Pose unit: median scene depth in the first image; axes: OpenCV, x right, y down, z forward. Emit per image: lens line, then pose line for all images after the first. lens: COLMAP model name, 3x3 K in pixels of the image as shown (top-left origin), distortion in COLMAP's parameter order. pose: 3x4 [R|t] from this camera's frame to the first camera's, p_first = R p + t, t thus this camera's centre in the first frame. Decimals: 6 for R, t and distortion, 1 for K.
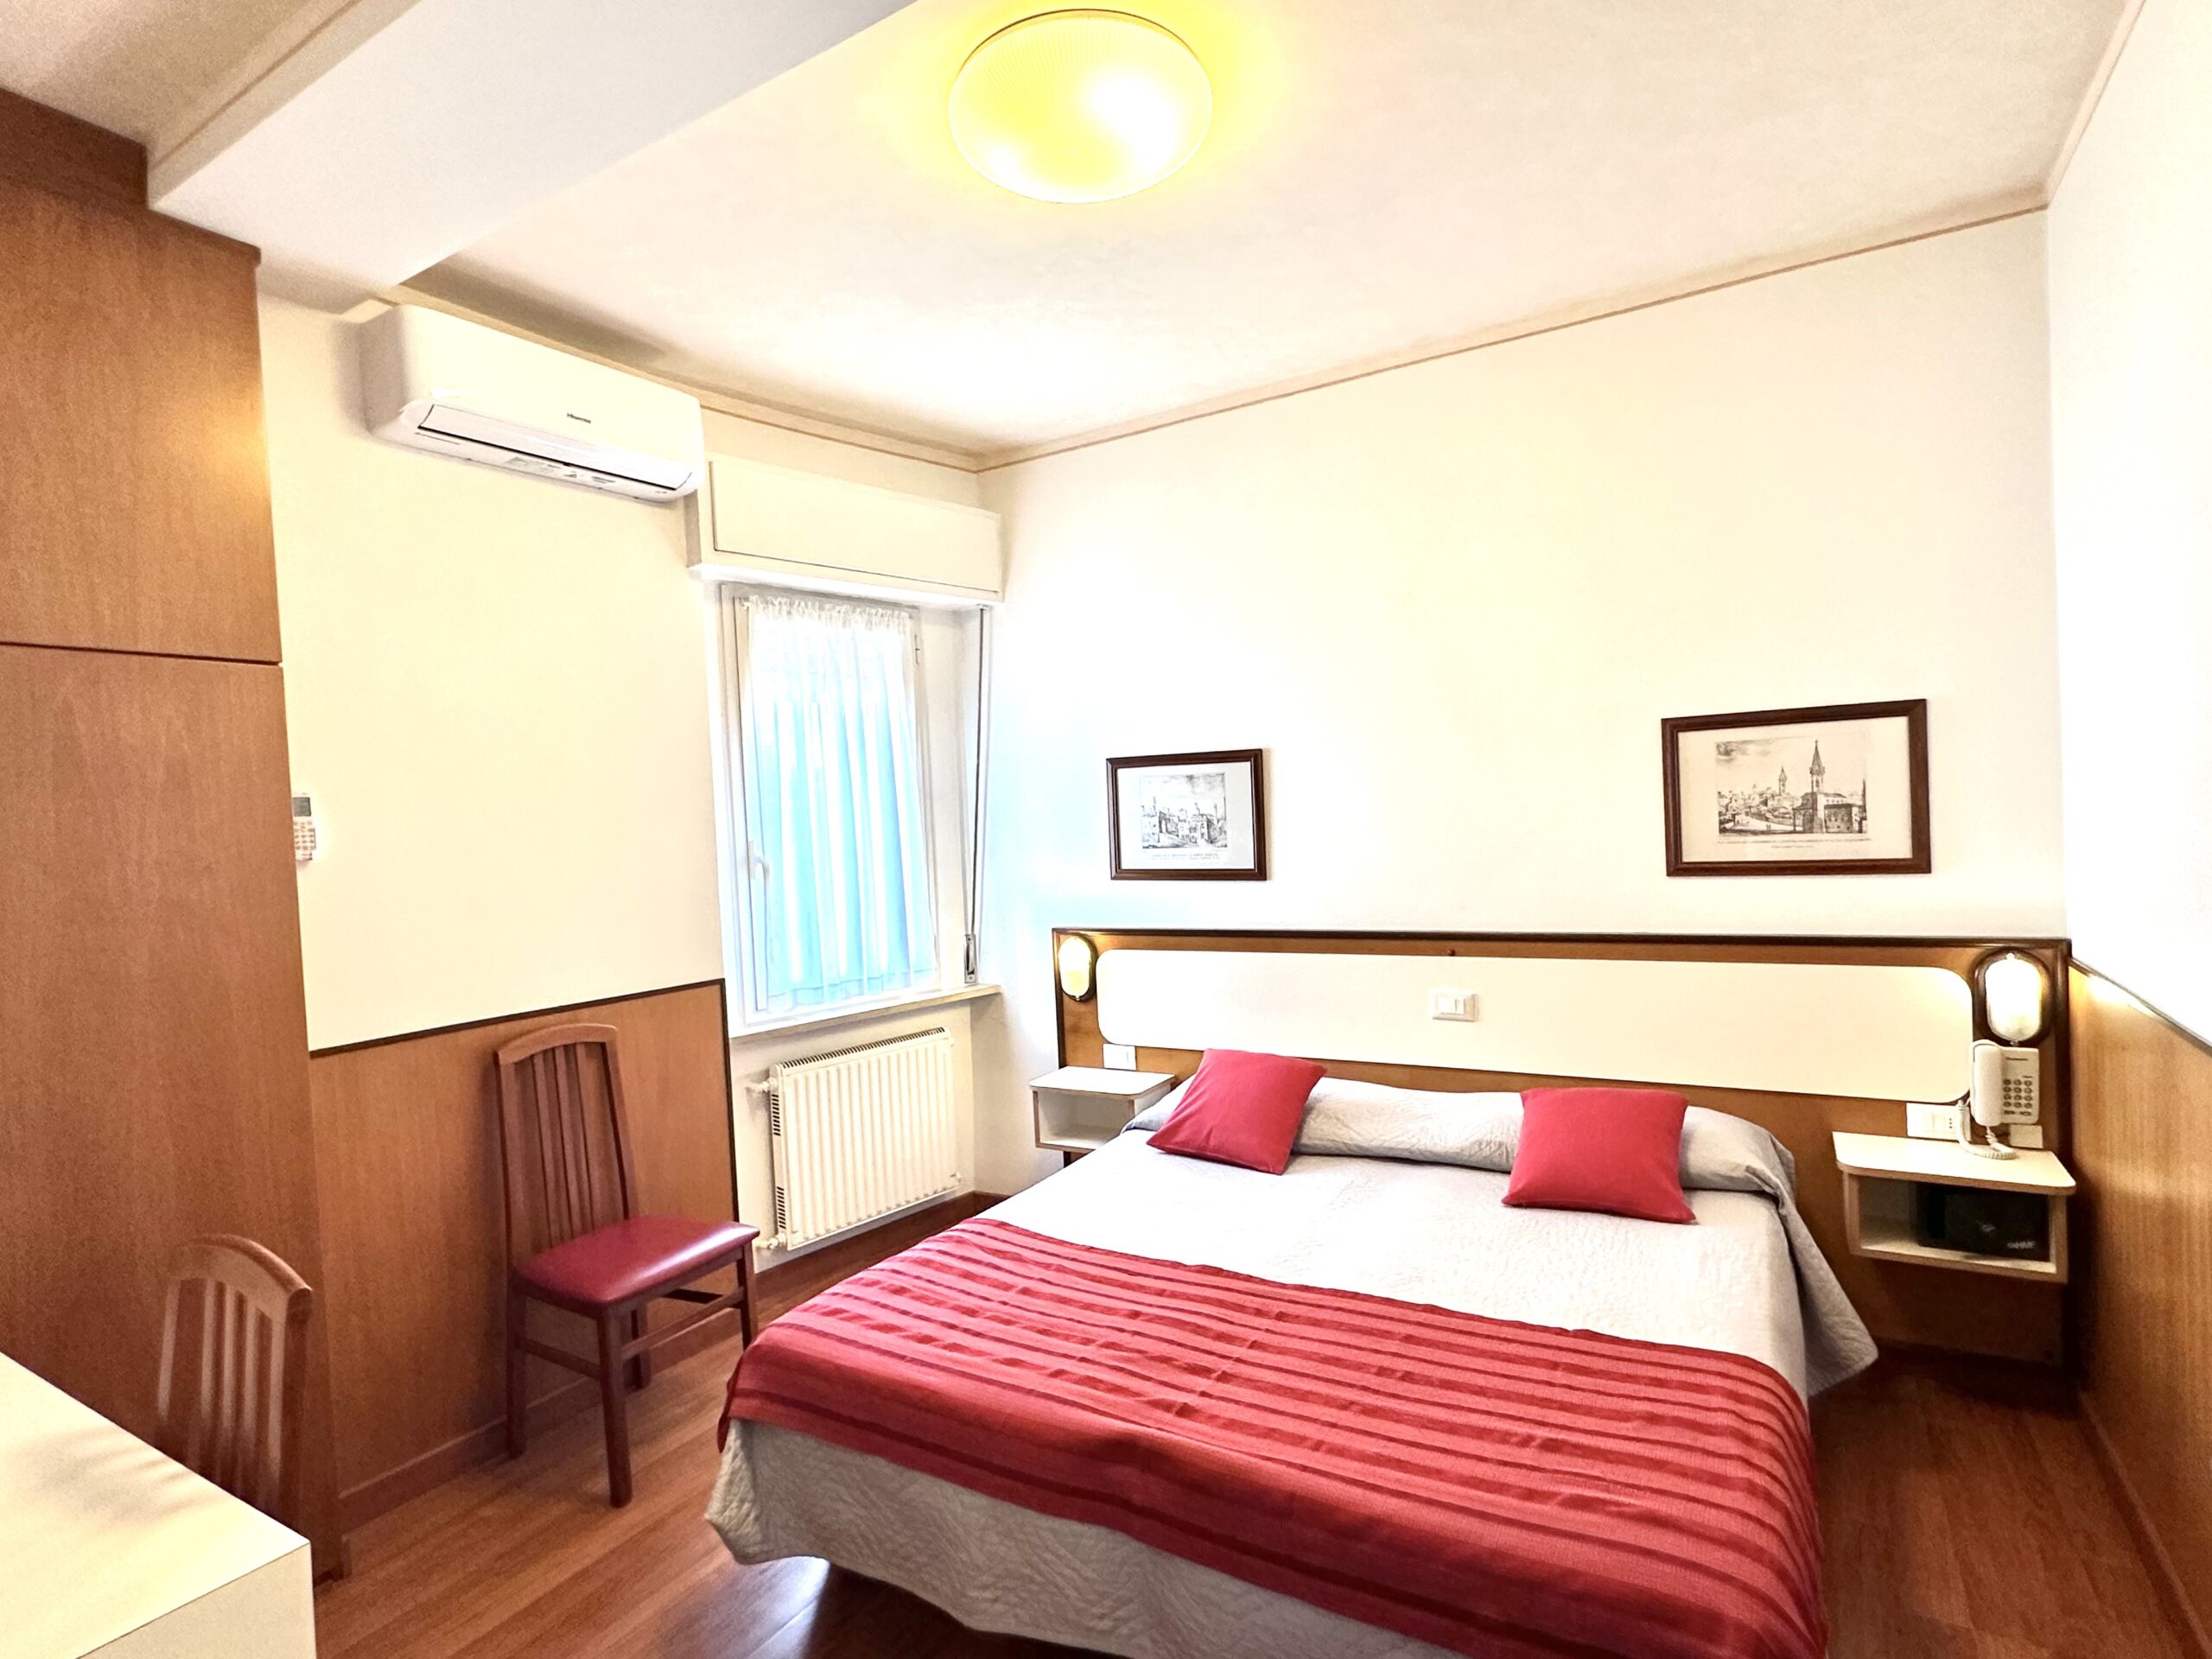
lens RADIAL K [[1112.4, 0, 1098.8], [0, 1112.4, 832.7], [0, 0, 1]] dist [-0.000527, 0.000367]
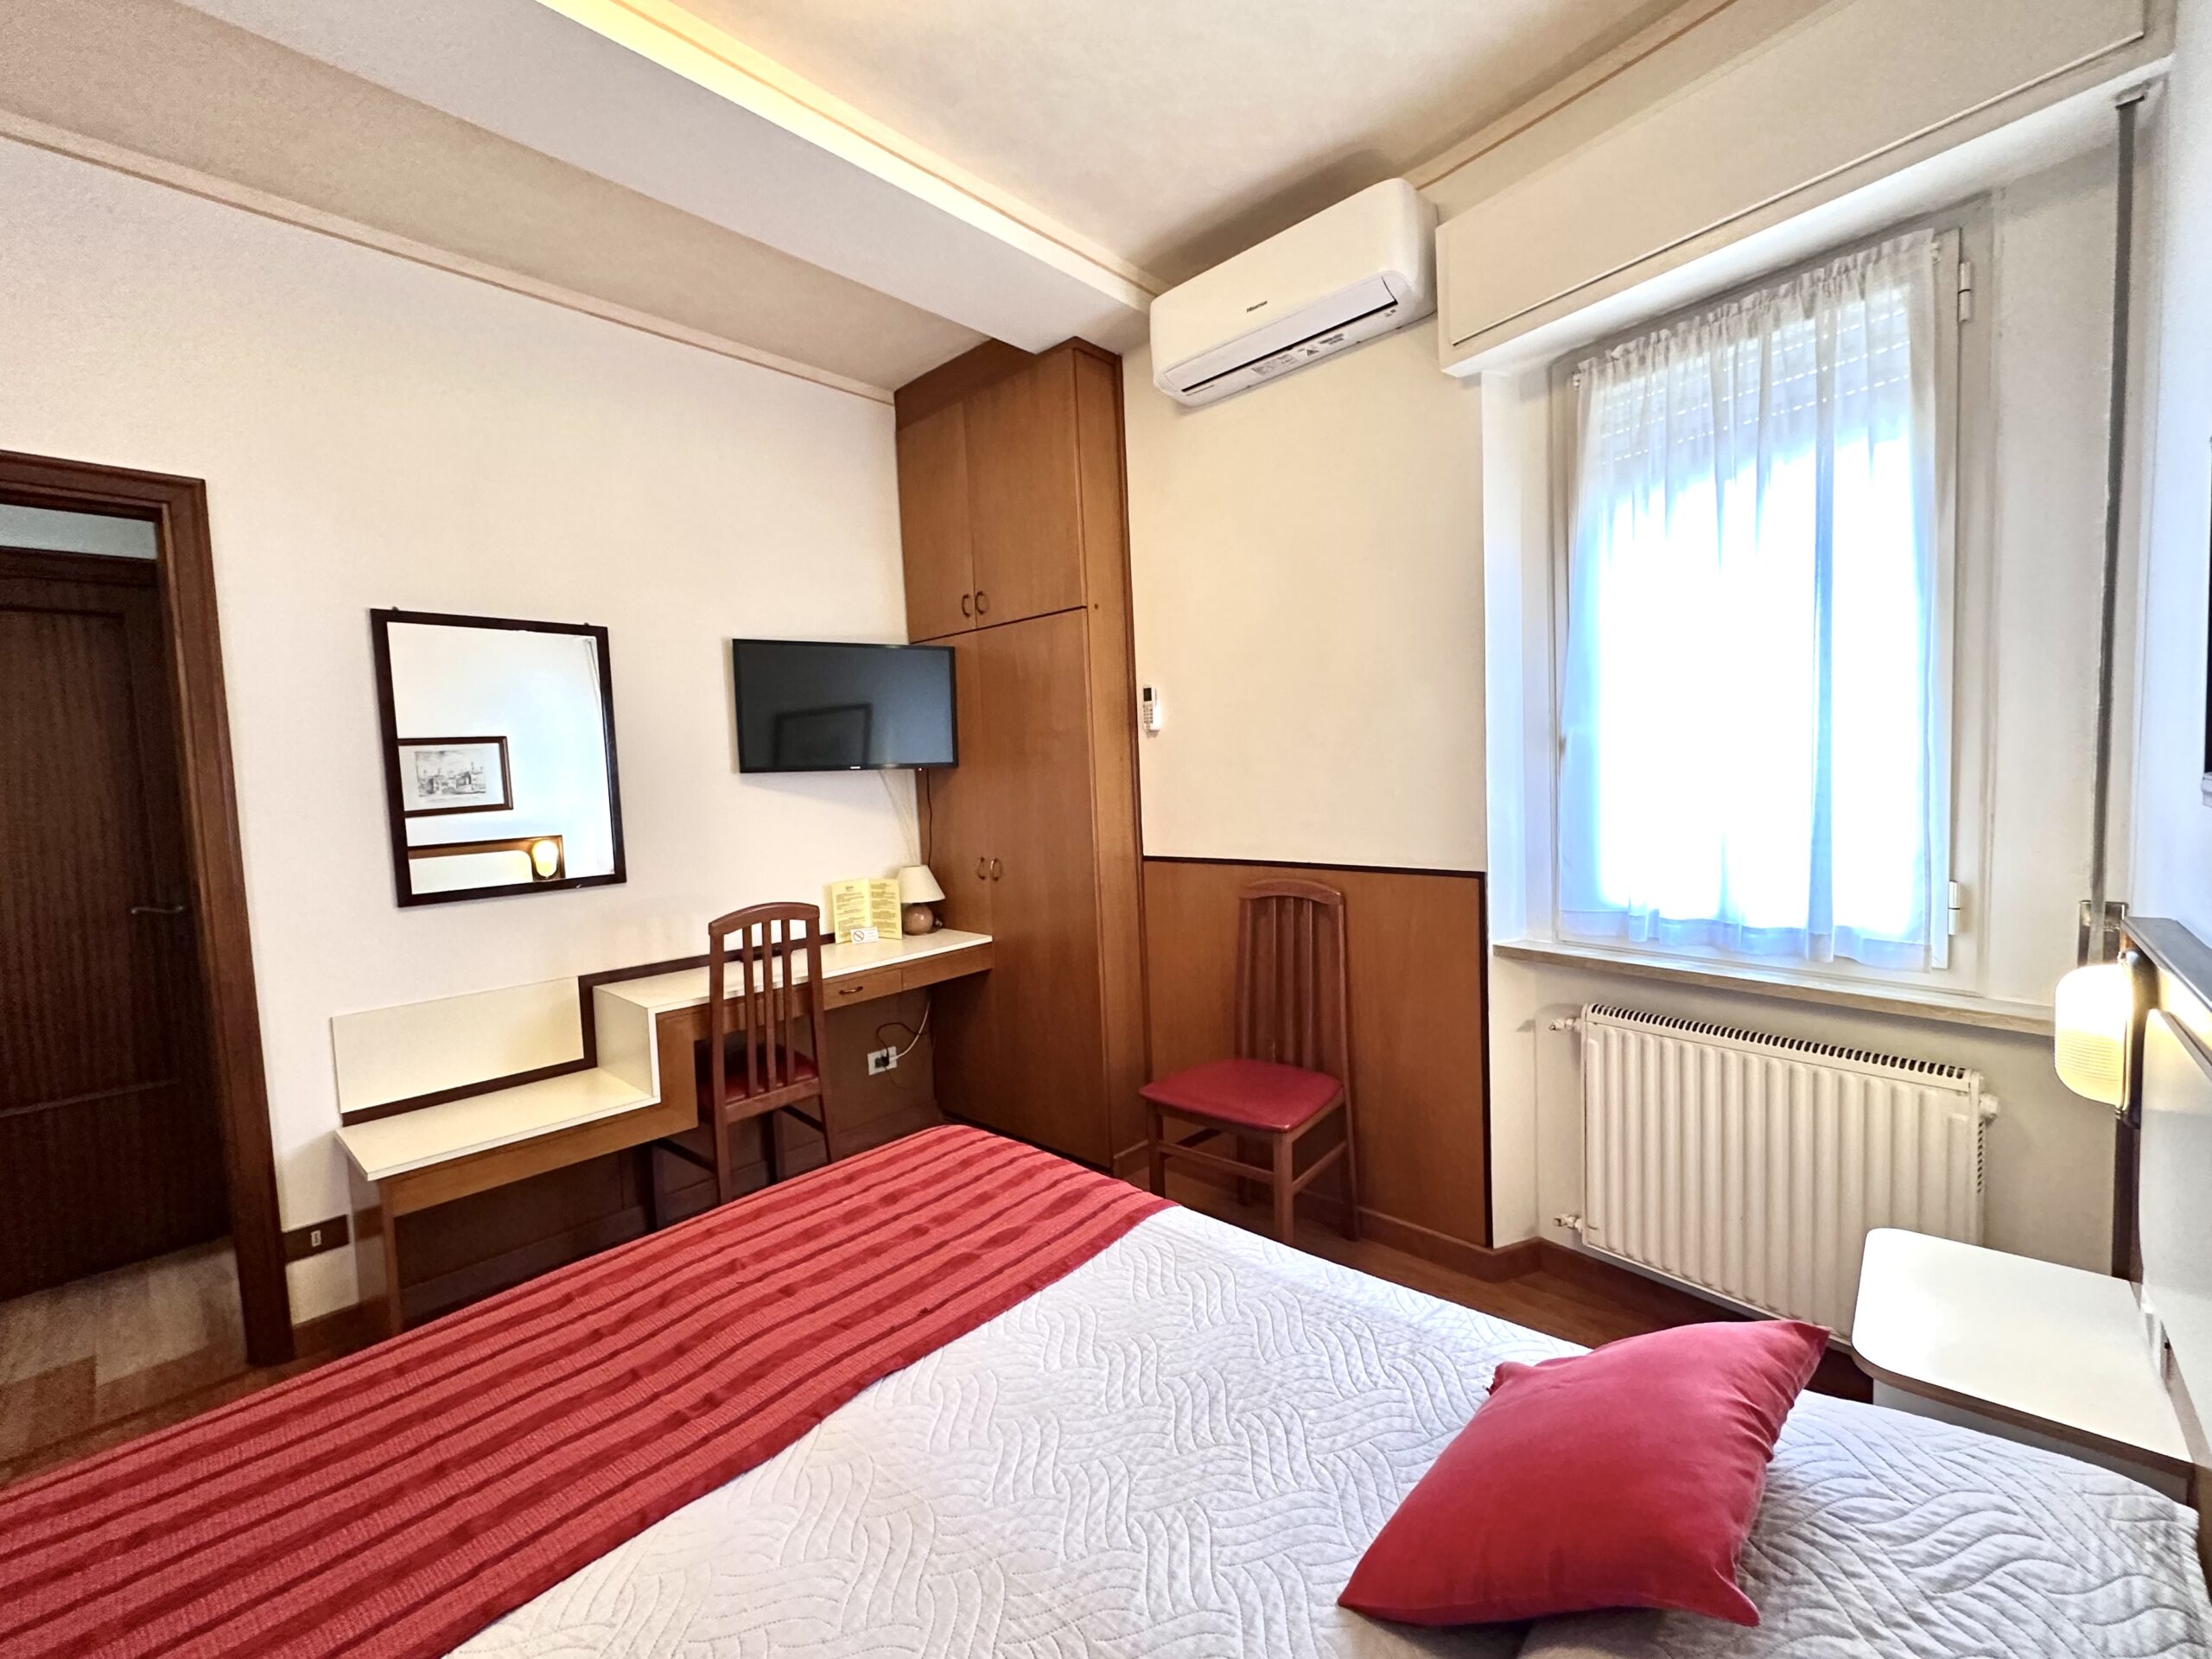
lens RADIAL K [[929.2, 0, 1103.5], [0, 929.2, 825.4], [0, 0, 1]] dist [-0.002504, -0.000586]
pose [[-0.187316, 0.127716, -0.973962, 0.446235], [0.041645, 0.991653, 0.122026, -0.002582], [0.981417, -0.017703, -0.191071, 0.959561]]
